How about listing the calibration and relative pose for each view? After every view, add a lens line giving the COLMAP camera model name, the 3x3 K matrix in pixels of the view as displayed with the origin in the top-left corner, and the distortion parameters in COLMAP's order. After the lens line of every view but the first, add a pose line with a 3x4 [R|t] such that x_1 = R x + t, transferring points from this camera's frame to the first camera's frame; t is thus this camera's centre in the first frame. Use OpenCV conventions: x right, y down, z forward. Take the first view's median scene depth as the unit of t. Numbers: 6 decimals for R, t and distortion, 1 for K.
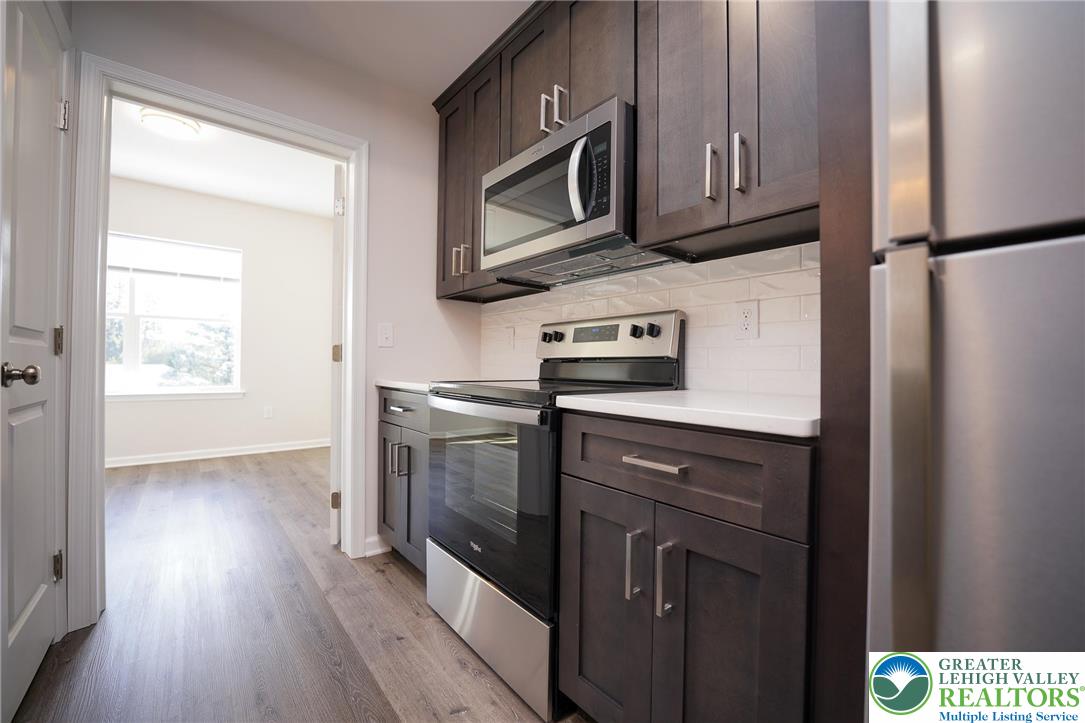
lens RADIAL K [[436.6, 0, 543.9], [0, 436.6, 363.7], [0, 0, 1]] dist [-0.024754, 0.000623]
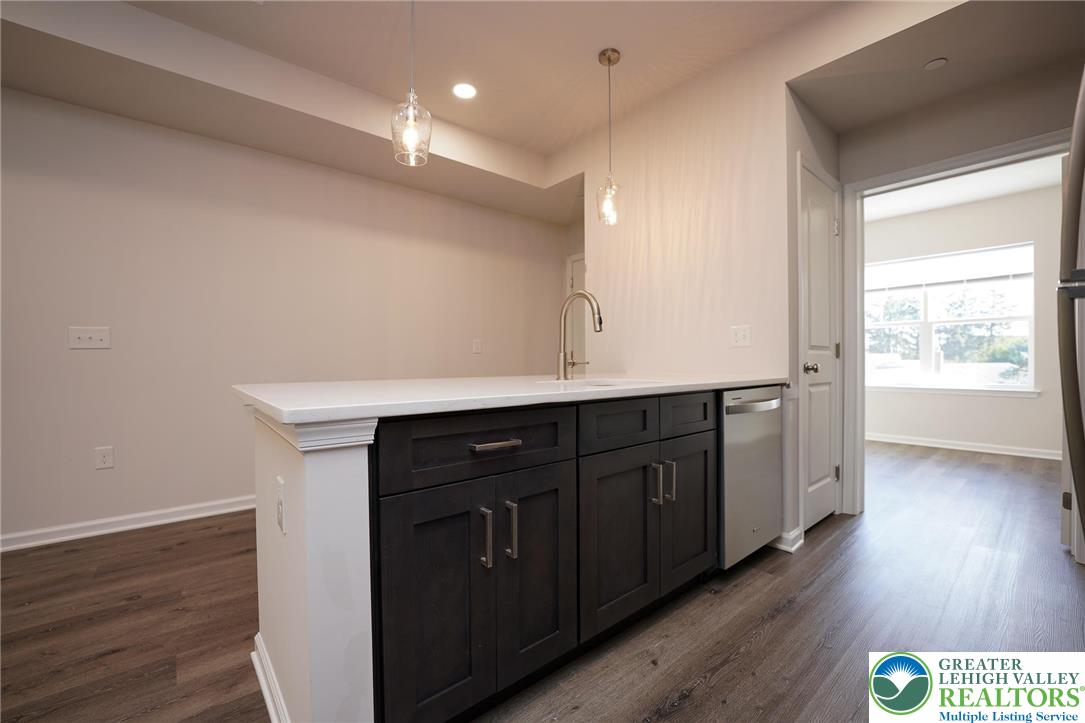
lens RADIAL K [[436.6, 0, 543.9], [0, 436.6, 363.7], [0, 0, 1]] dist [-0.024754, 0.000623]
pose [[0.010587, -0.003038, -0.999939, 0.592019], [0.006819, 0.999972, -0.002966, 0.000424], [0.999921, -0.006787, 0.010608, -0.249796]]
